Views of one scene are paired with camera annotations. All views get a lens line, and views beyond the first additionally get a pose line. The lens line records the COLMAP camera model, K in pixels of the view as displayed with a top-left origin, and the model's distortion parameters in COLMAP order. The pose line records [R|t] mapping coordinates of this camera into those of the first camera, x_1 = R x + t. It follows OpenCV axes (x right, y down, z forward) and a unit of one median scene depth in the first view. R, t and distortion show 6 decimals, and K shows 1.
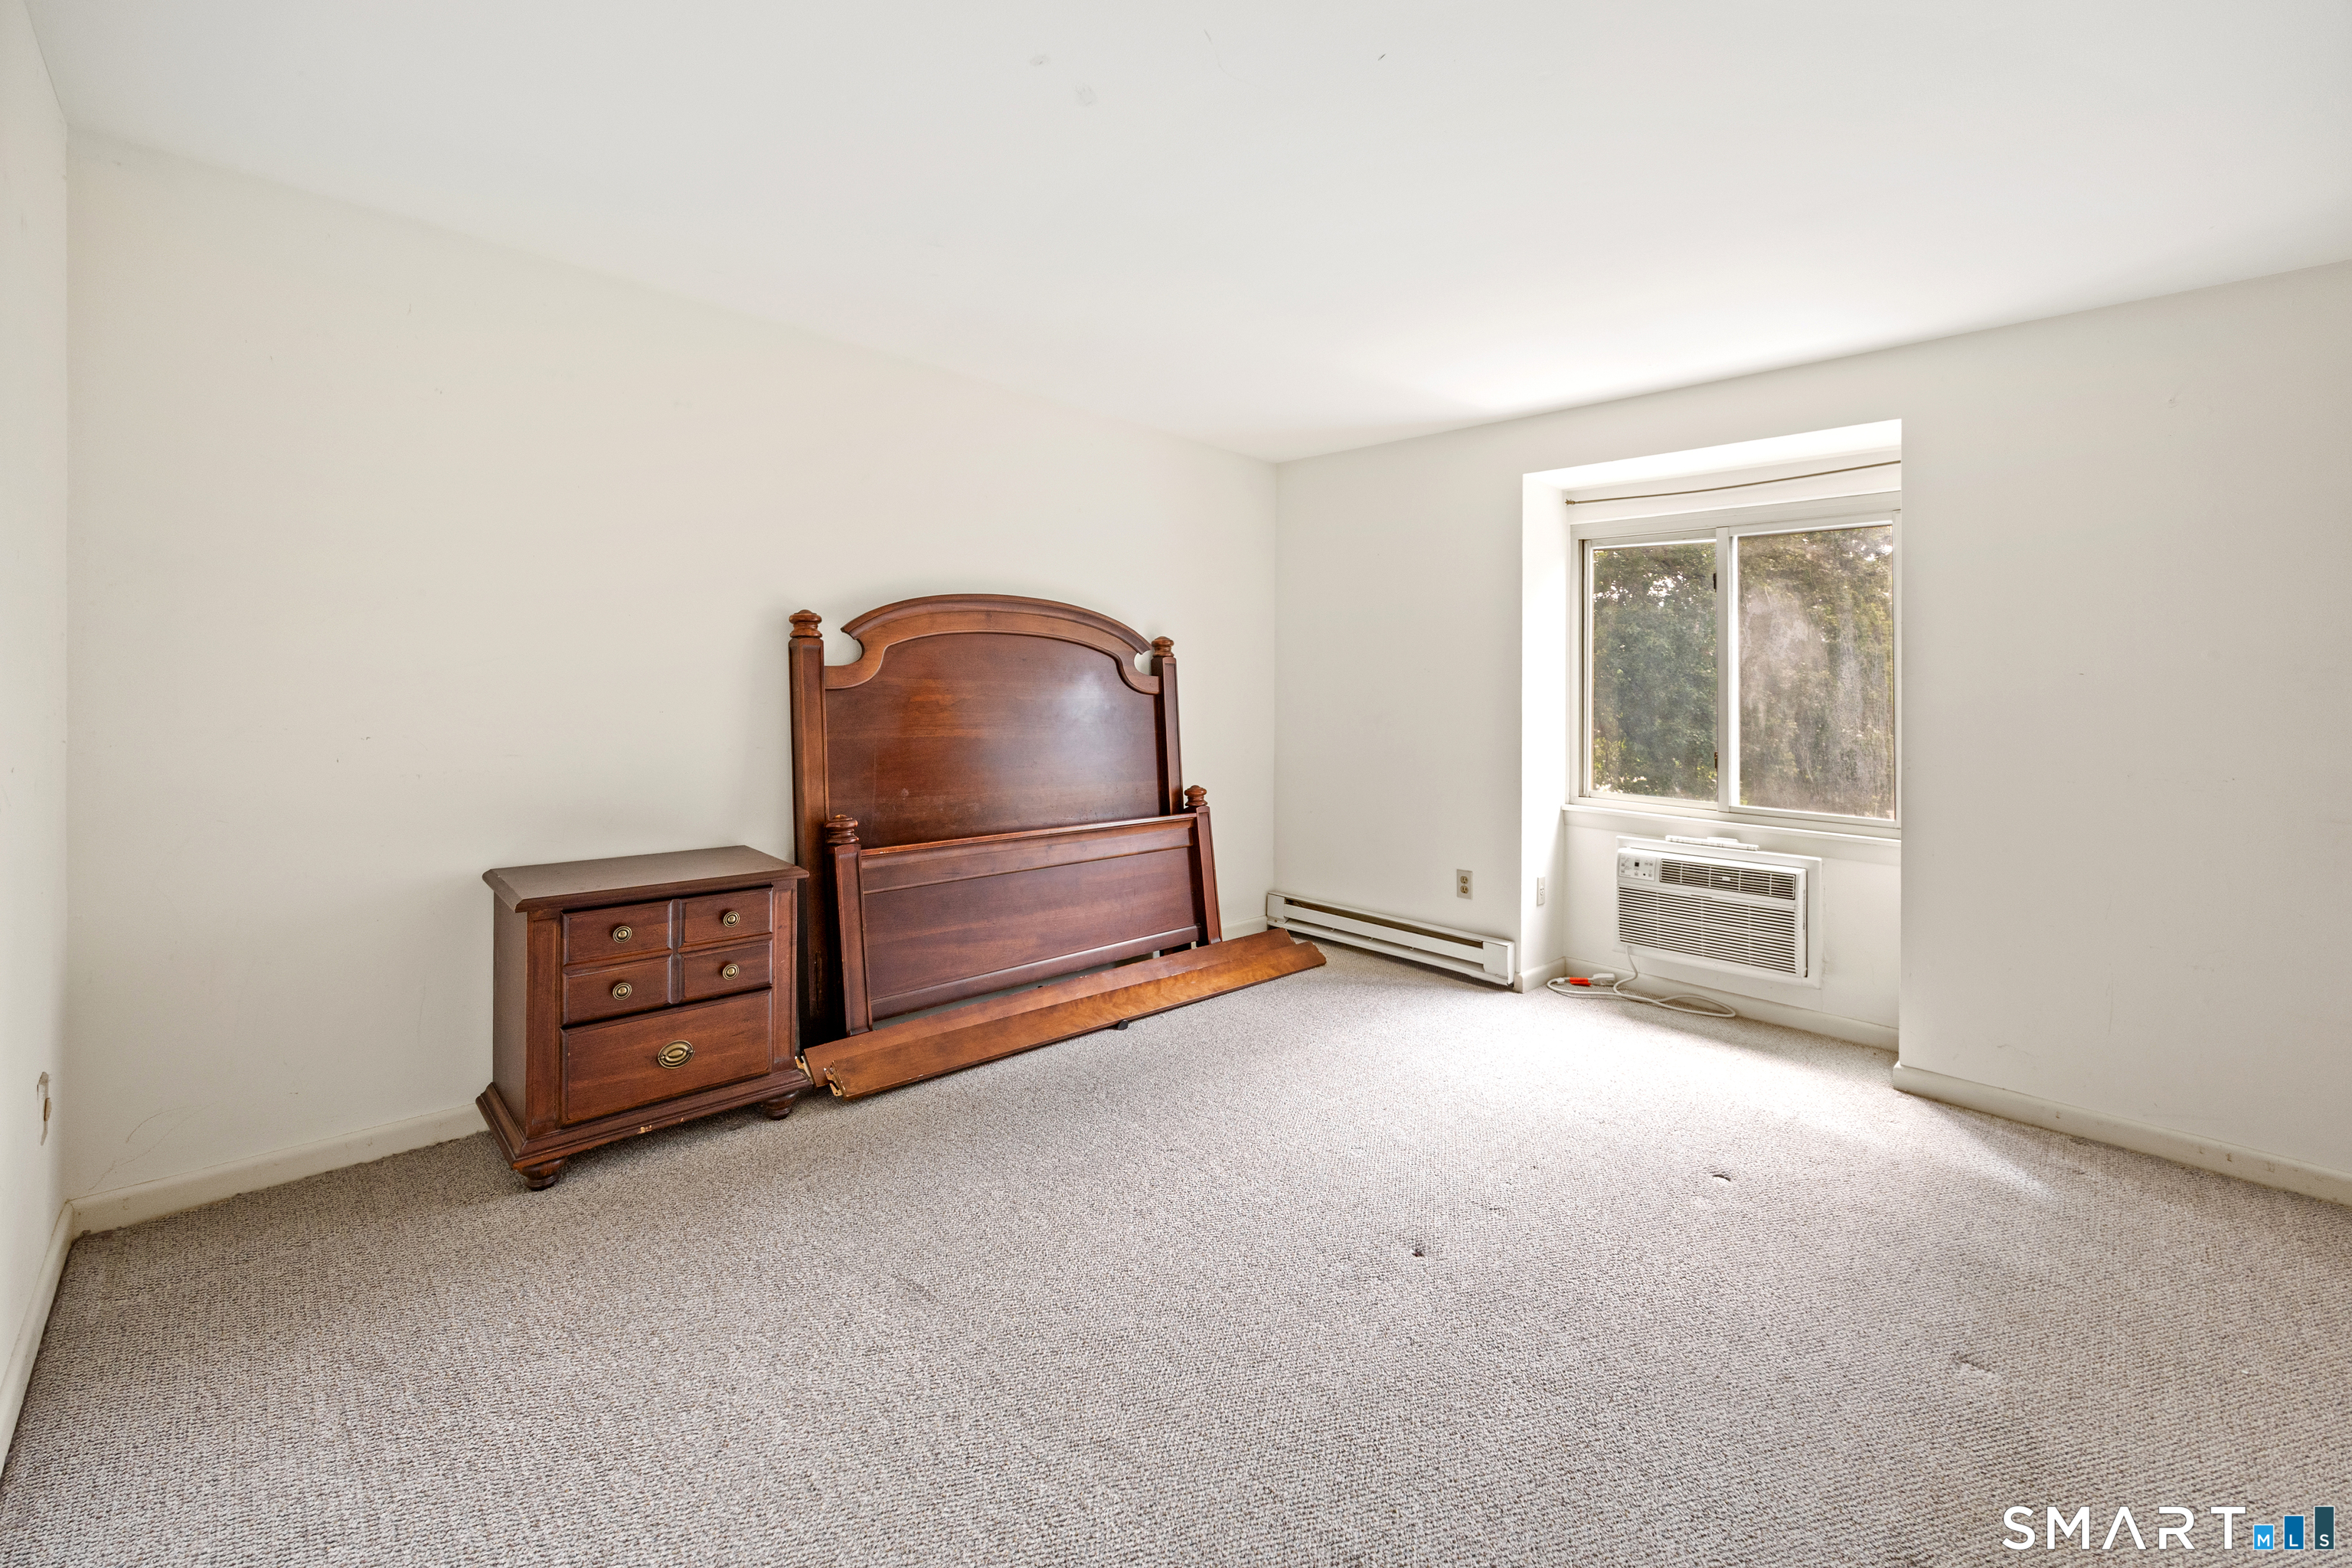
lens RADIAL K [[954.4, 0, 1177.6], [0, 954.4, 688.2], [0, 0, 1]] dist [0.000963, 0.000135]
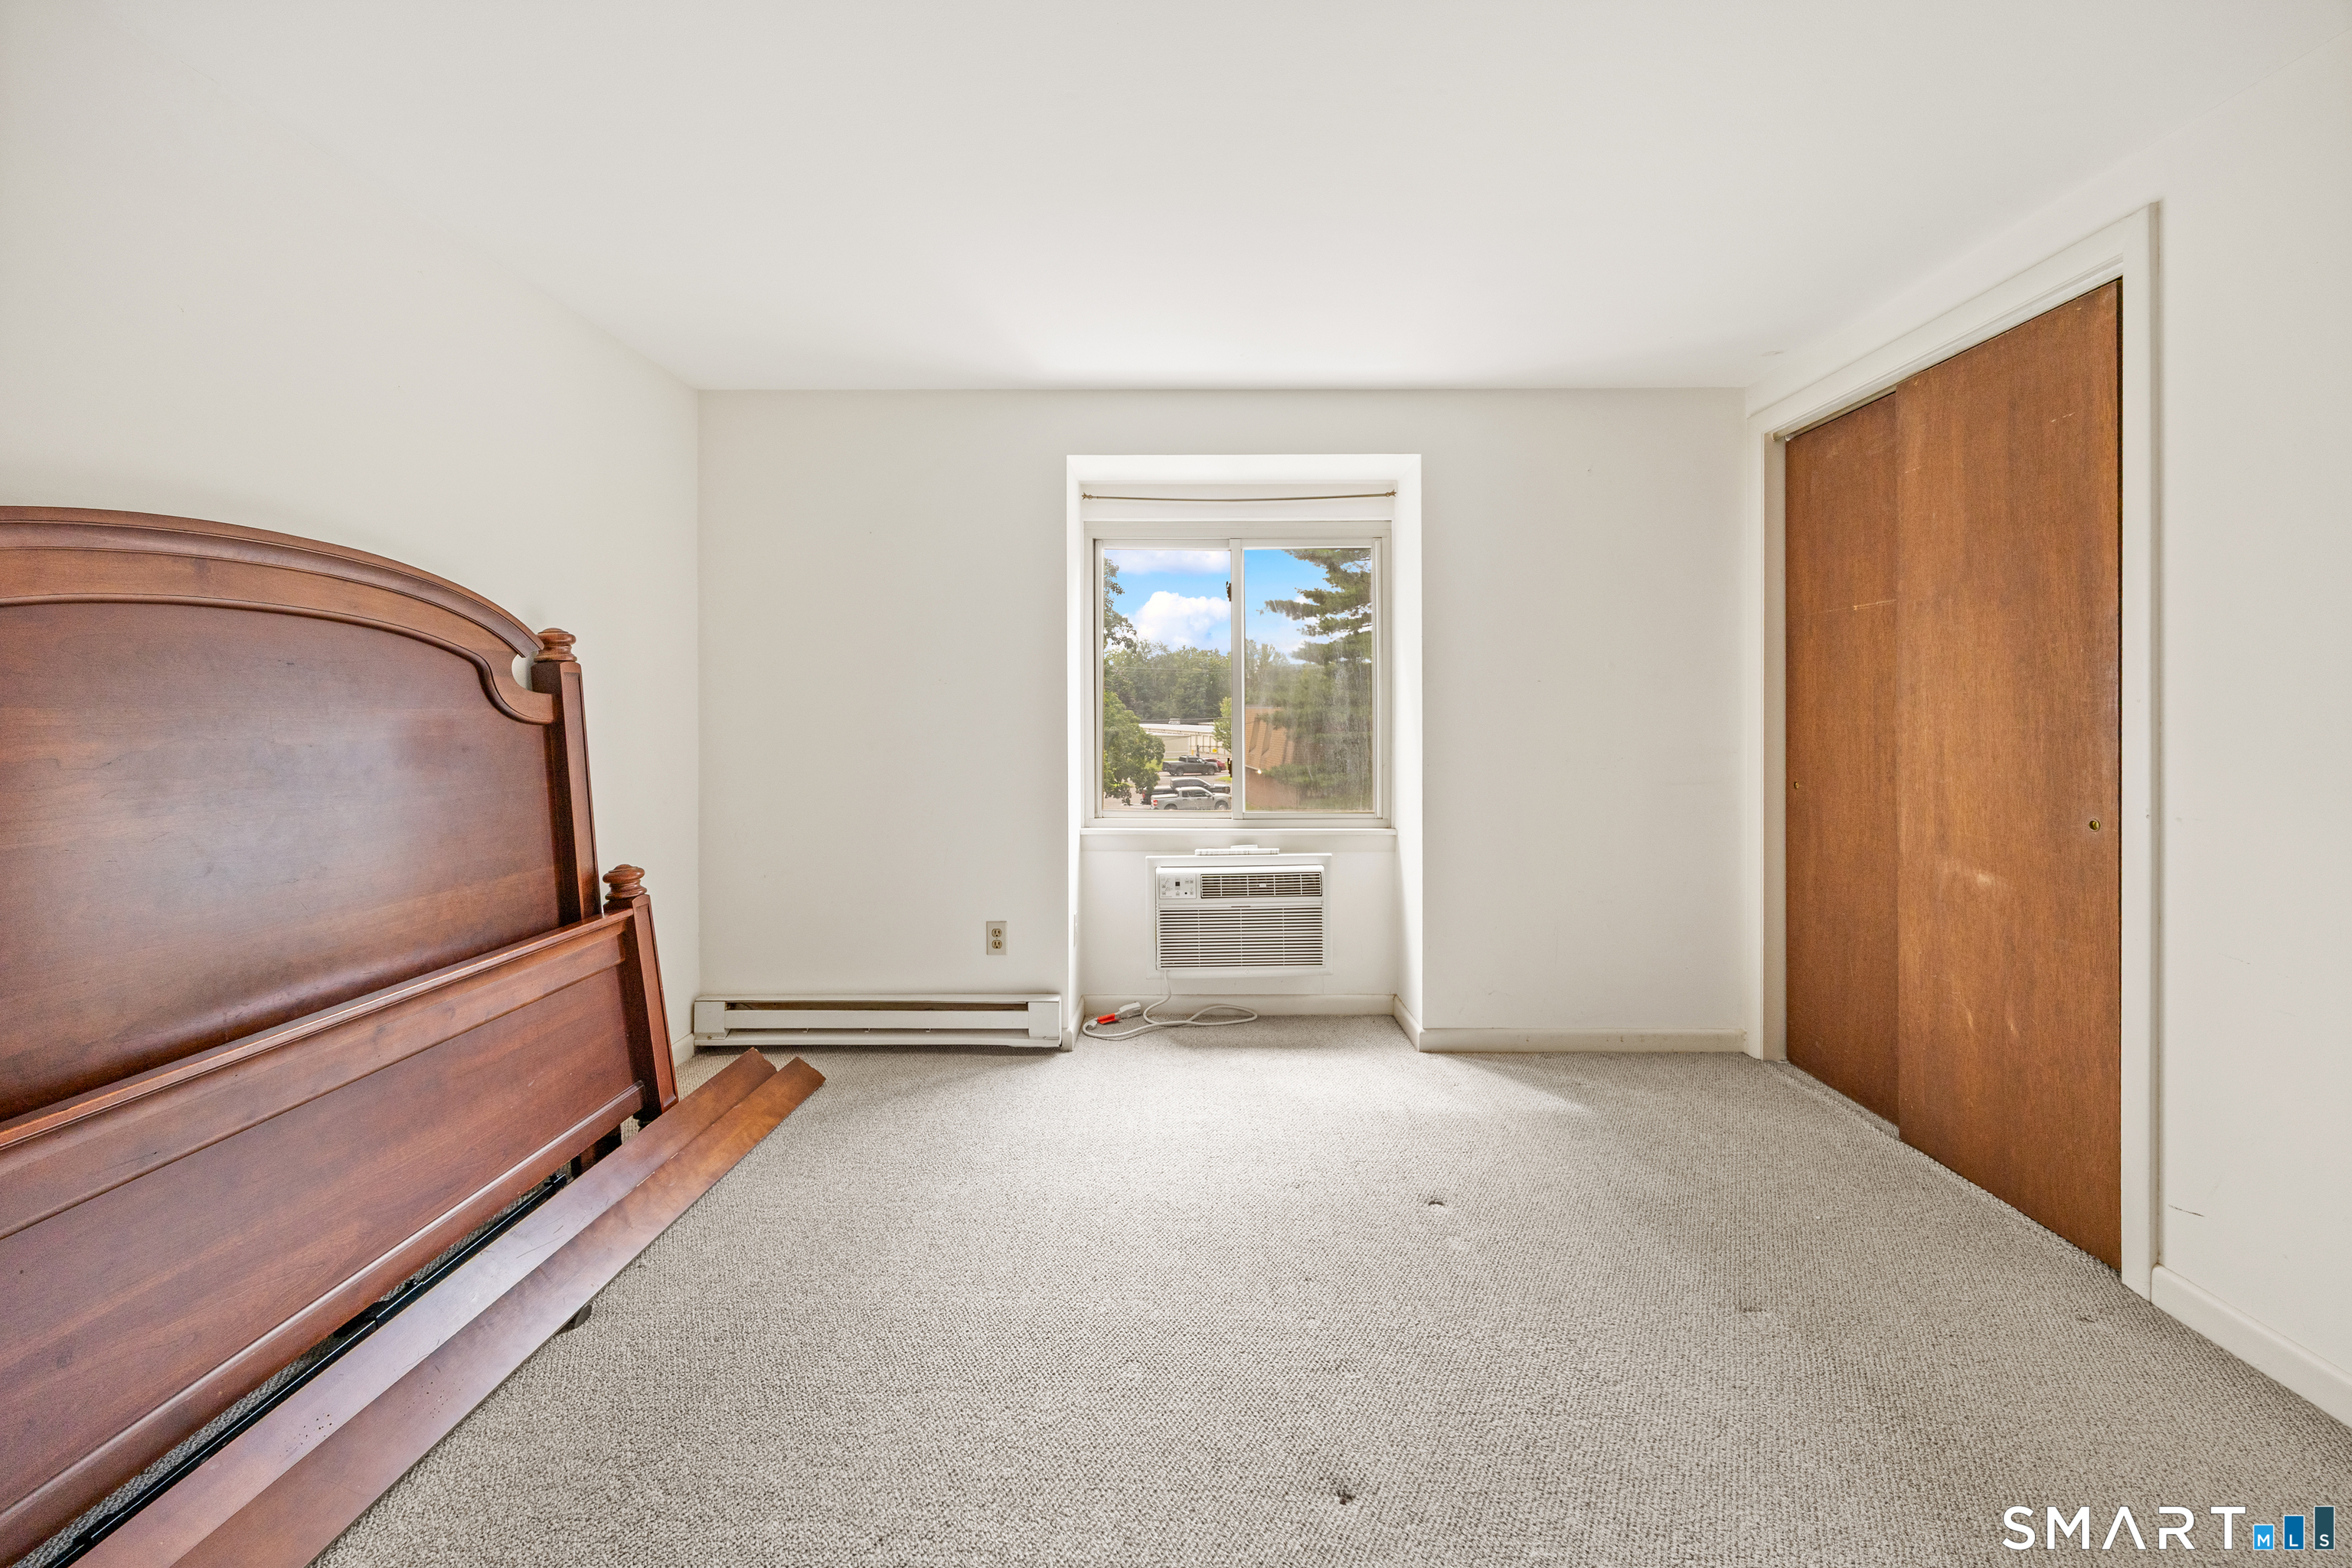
lens RADIAL K [[946.0, 0, 1184.6], [0, 946.0, 701.1], [0, 0, 1]] dist [-0.001765, -0.000123]
pose [[0.706921, -0.019238, 0.707031, -0.180641], [0.019819, 0.999776, 0.007387, -0.004805], [-0.707015, 0.008791, 0.707144, 0.329183]]
